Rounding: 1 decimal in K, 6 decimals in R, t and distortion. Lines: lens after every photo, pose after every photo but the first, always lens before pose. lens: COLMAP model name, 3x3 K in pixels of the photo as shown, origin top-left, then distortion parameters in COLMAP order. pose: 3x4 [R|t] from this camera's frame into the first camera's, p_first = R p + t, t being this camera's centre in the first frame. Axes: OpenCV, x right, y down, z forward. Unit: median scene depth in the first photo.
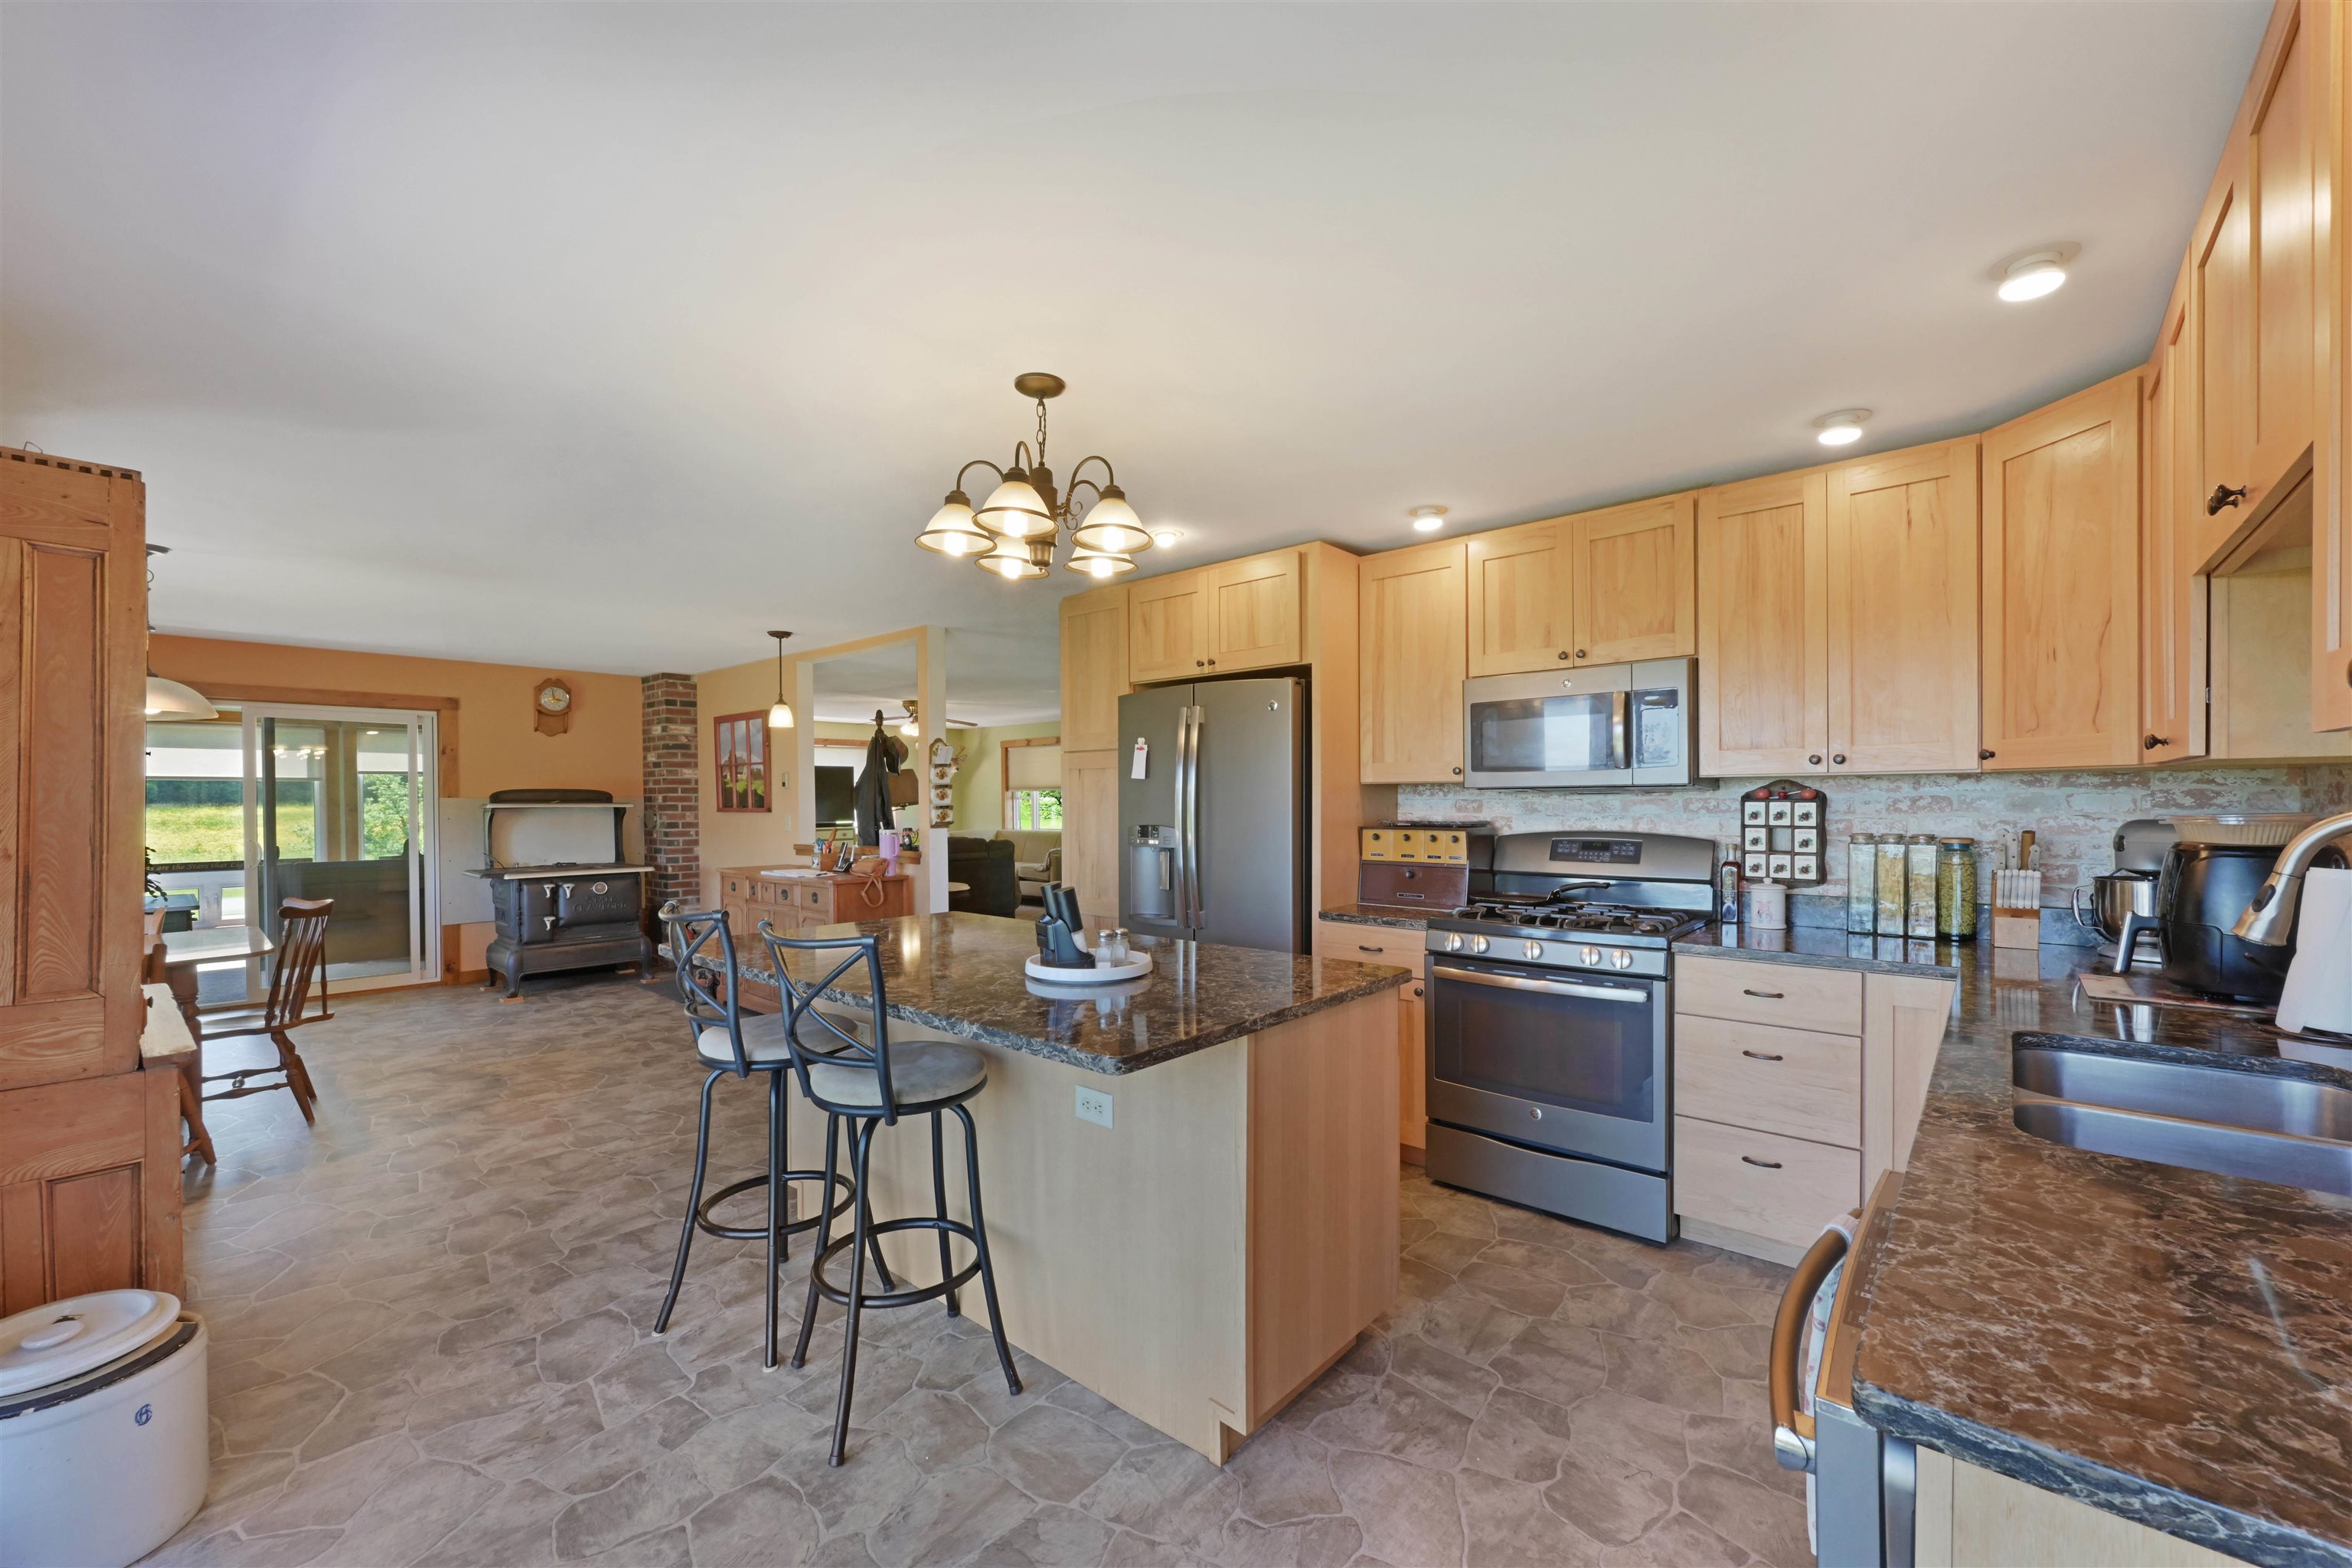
lens RADIAL K [[935.5, 0, 1171.1], [0, 935.5, 798.5], [0, 0, 1]] dist [-0.000723, 0.000140]
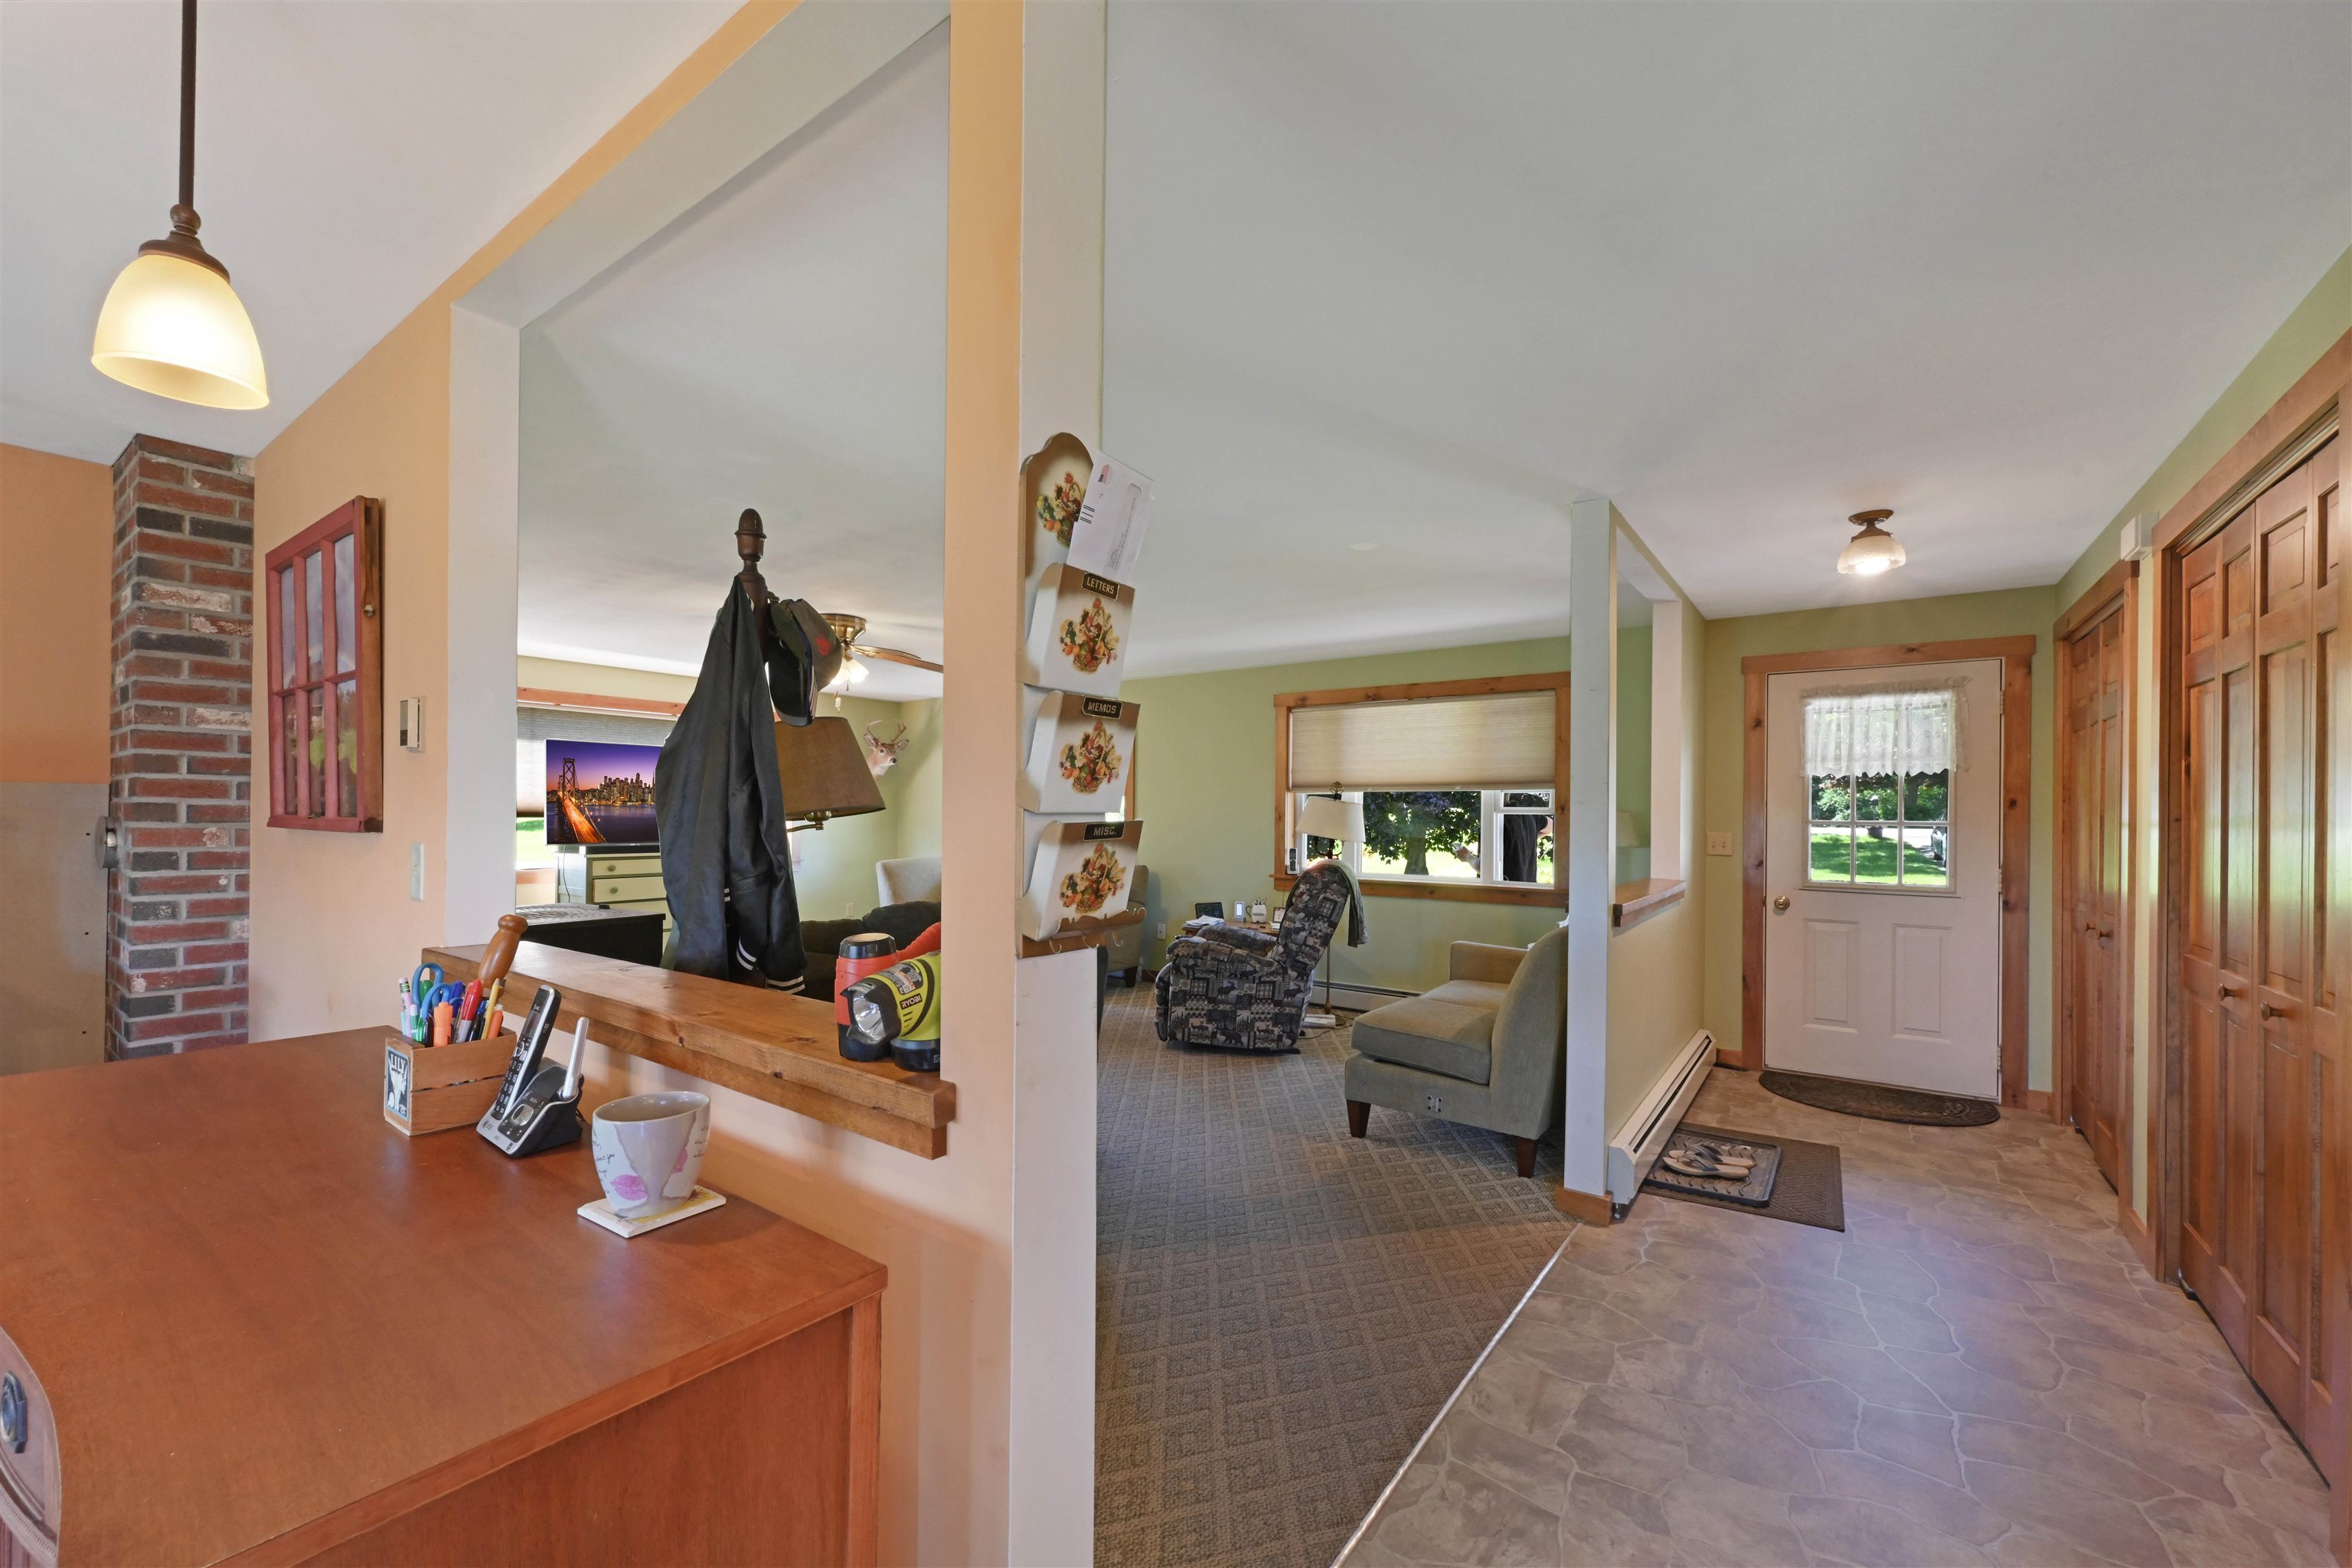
lens RADIAL K [[935.5, 0, 1157.1], [0, 935.5, 812.5], [0, 0, 1]] dist [-0.000723, 0.000140]
pose [[0.996087, 0.018130, 0.086497, -0.185703], [-0.017837, 0.999832, -0.004161, 0.004733], [-0.086558, 0.002602, 0.996243, 0.623232]]
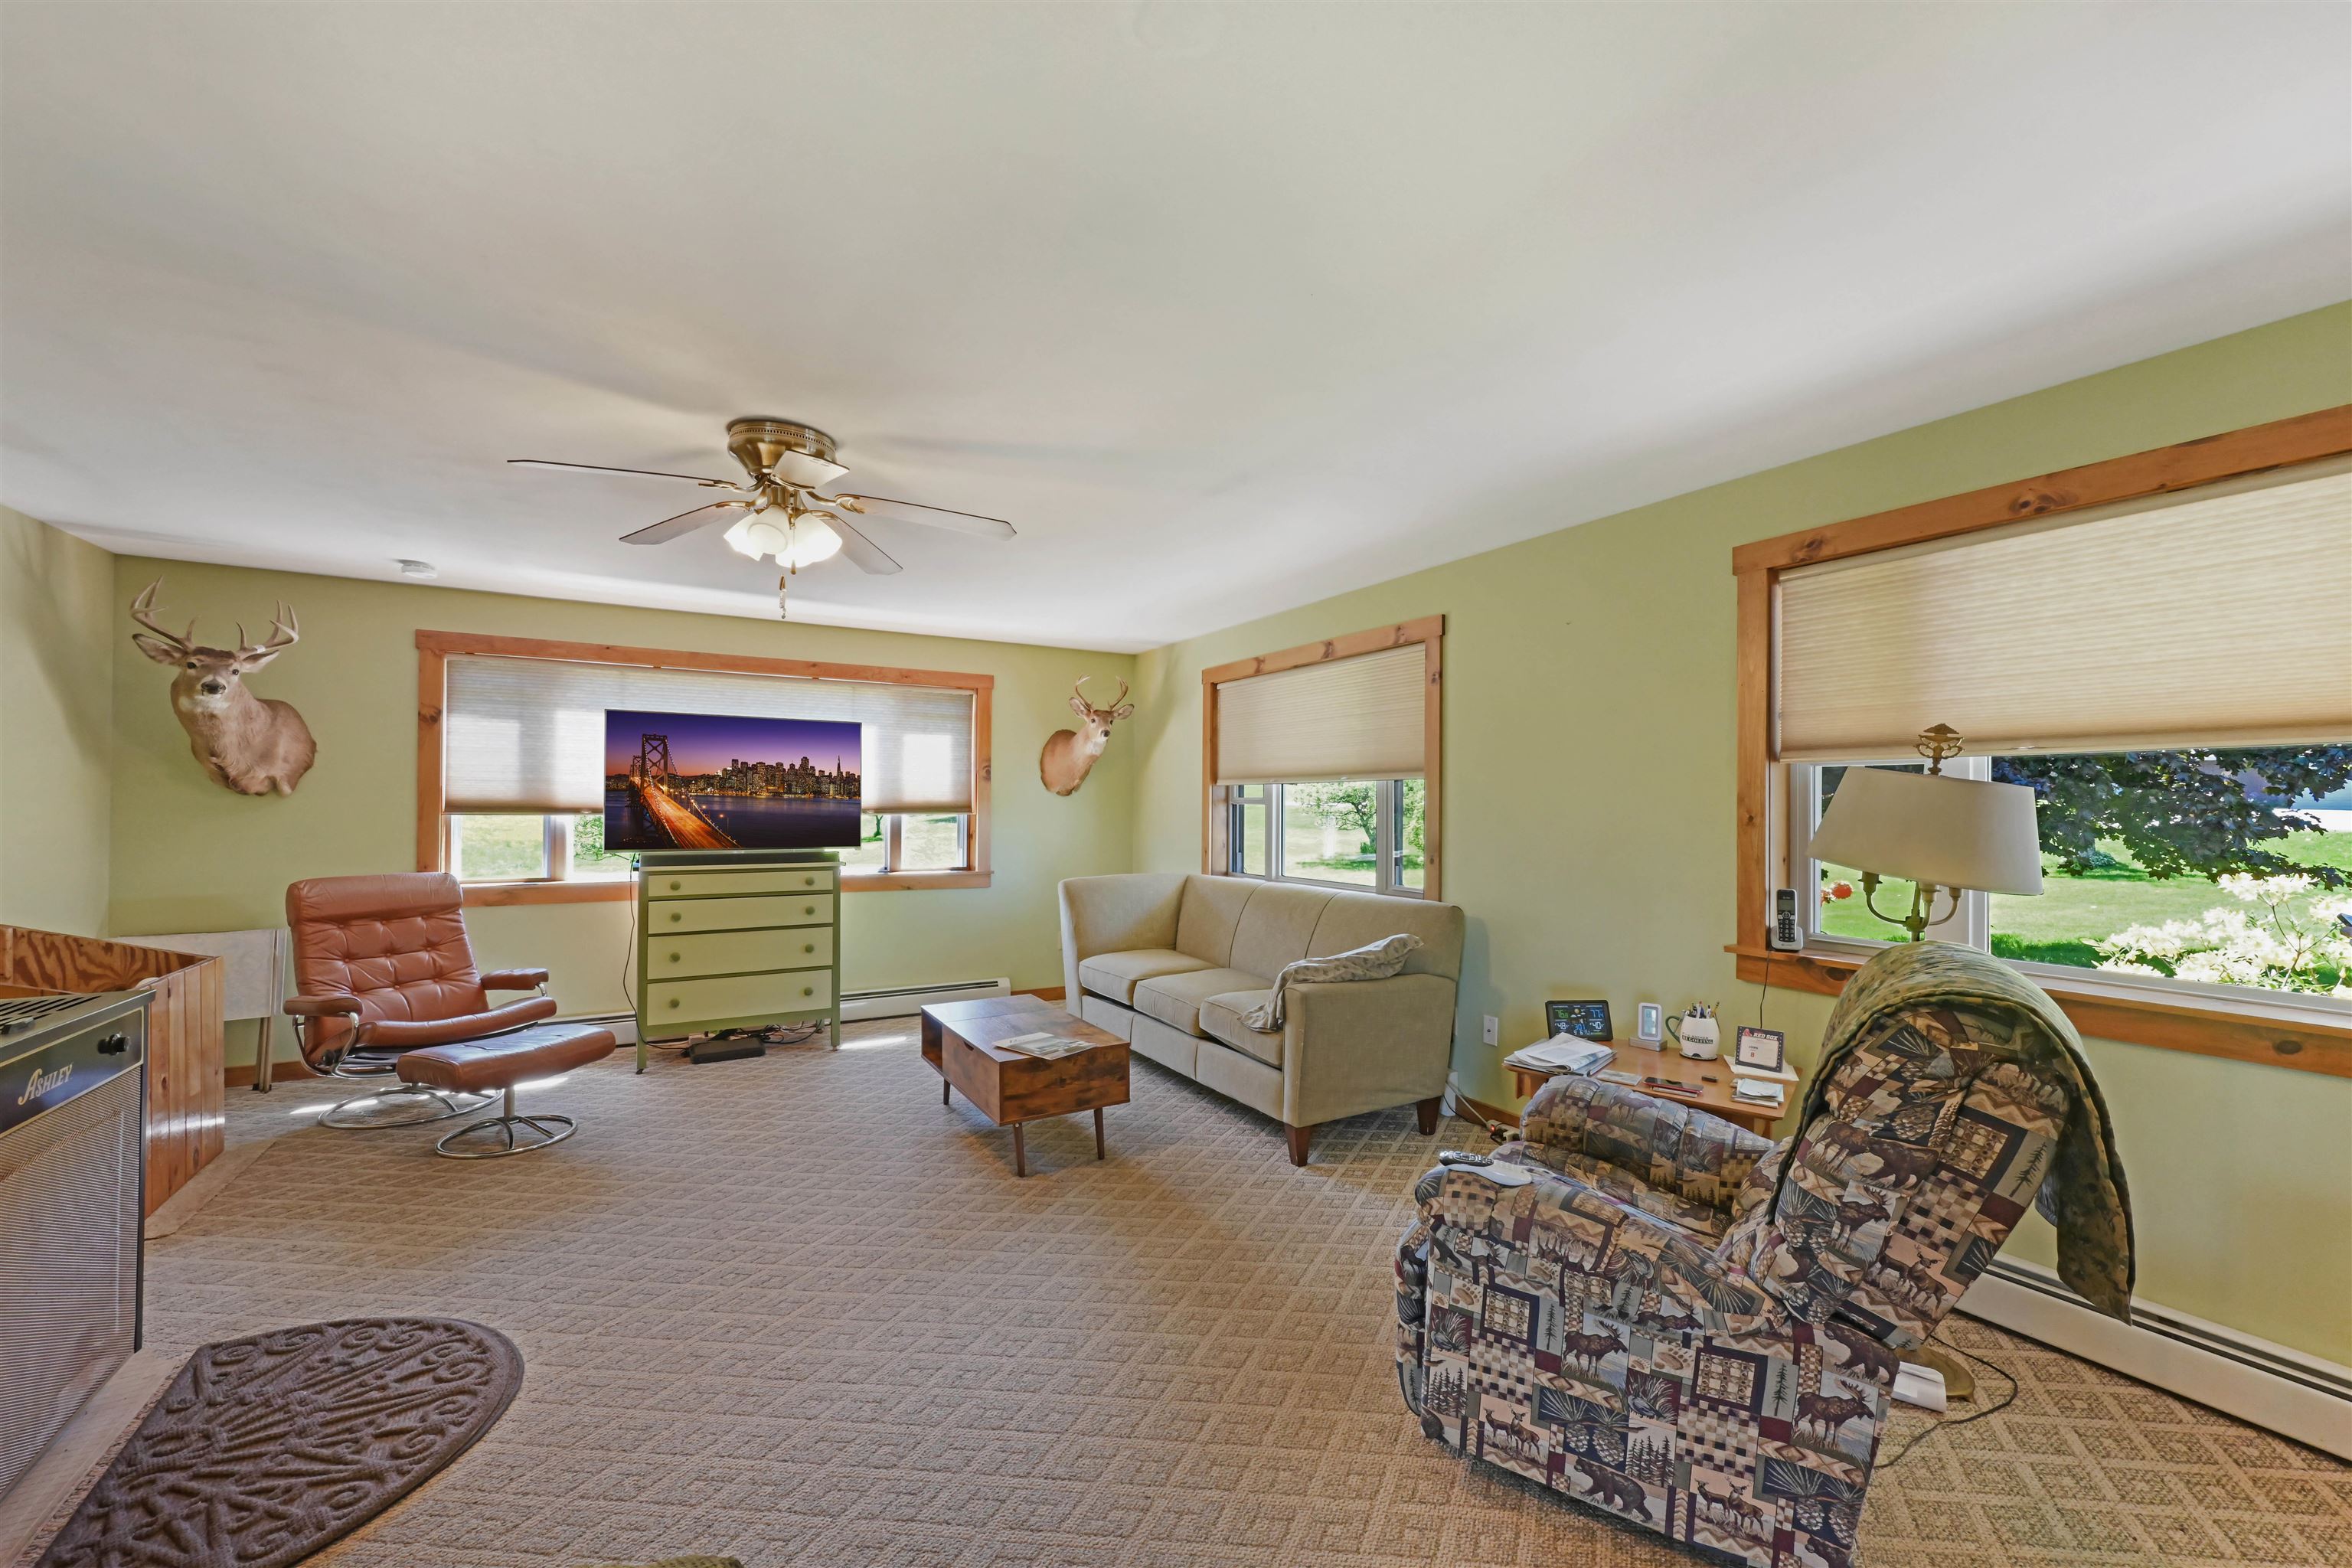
lens RADIAL K [[935.5, 0, 1183.4], [0, 935.5, 792.9], [0, 0, 1]] dist [-0.000723, 0.000140]
pose [[0.953591, 0.014248, -0.300767, -0.104471], [-0.018595, 0.999760, -0.011597, 0.001298], [0.300530, 0.016651, 0.953627, 1.041119]]
